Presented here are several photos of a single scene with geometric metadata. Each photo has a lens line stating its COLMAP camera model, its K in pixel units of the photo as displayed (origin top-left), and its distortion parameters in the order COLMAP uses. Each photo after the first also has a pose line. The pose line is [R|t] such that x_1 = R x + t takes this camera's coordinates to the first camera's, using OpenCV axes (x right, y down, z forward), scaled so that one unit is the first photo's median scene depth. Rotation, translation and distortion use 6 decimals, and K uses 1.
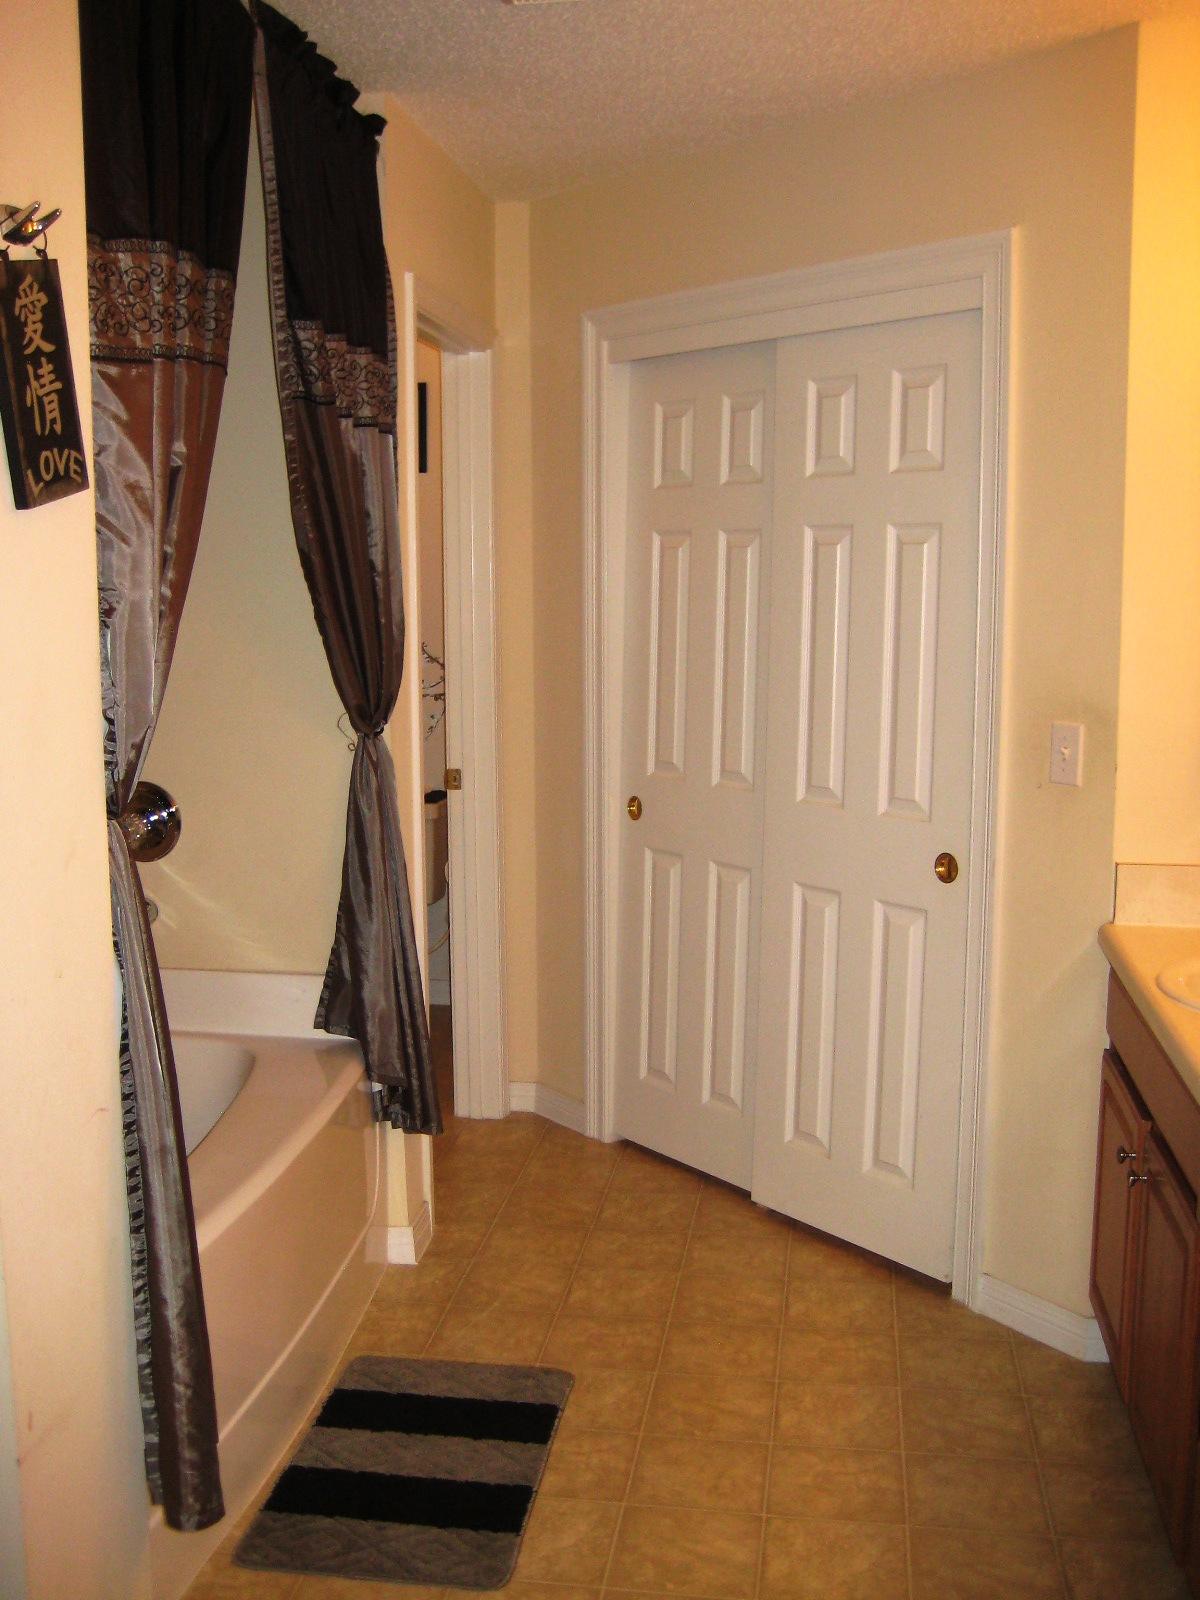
lens RADIAL K [[1644.9, 0, 600.0], [0, 1644.9, 800.0], [0, 0, 1]] dist [-0.098666, 0.024202]
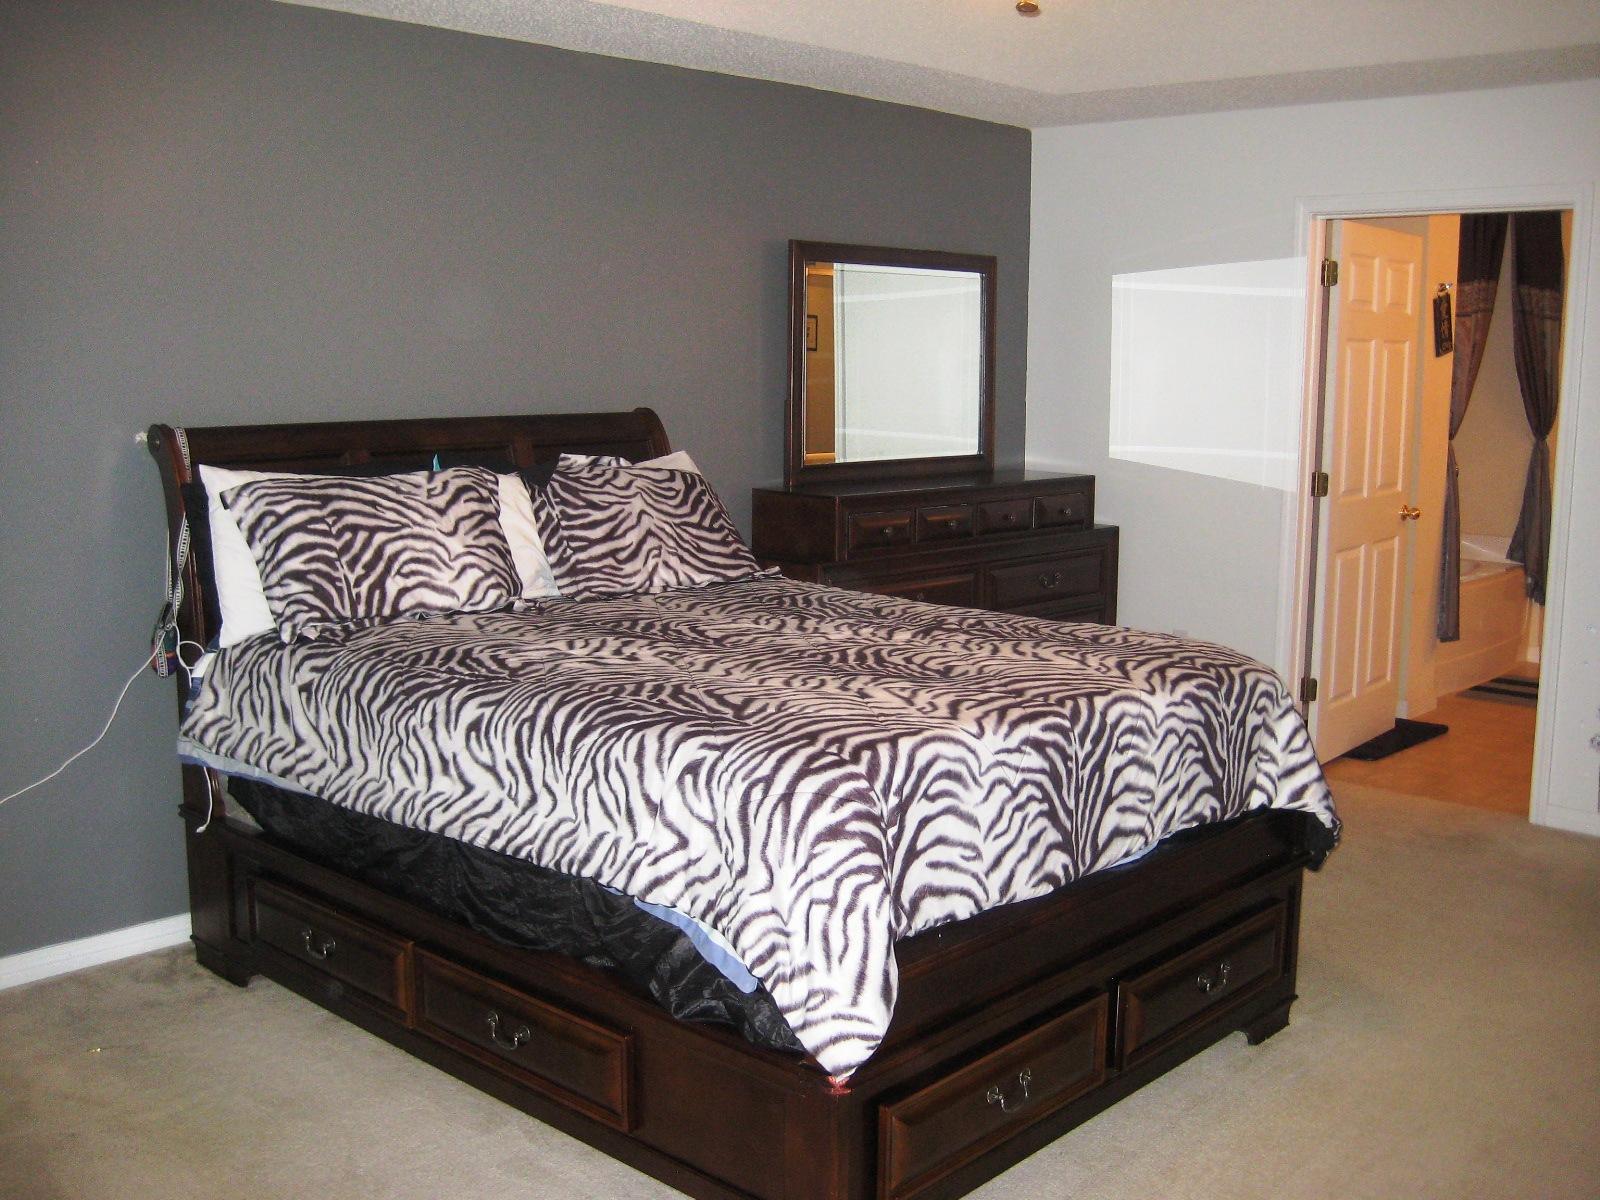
lens RADIAL K [[1644.9, 0, 800.0], [0, 1644.9, 600.0], [0, 0, 1]] dist [-0.098666, 0.024202]
pose [[0.815052, 0.095912, -0.571394, 0.414421], [-0.091313, 0.995142, 0.036790, 0.245466], [0.572147, 0.022190, 0.819851, -1.870226]]
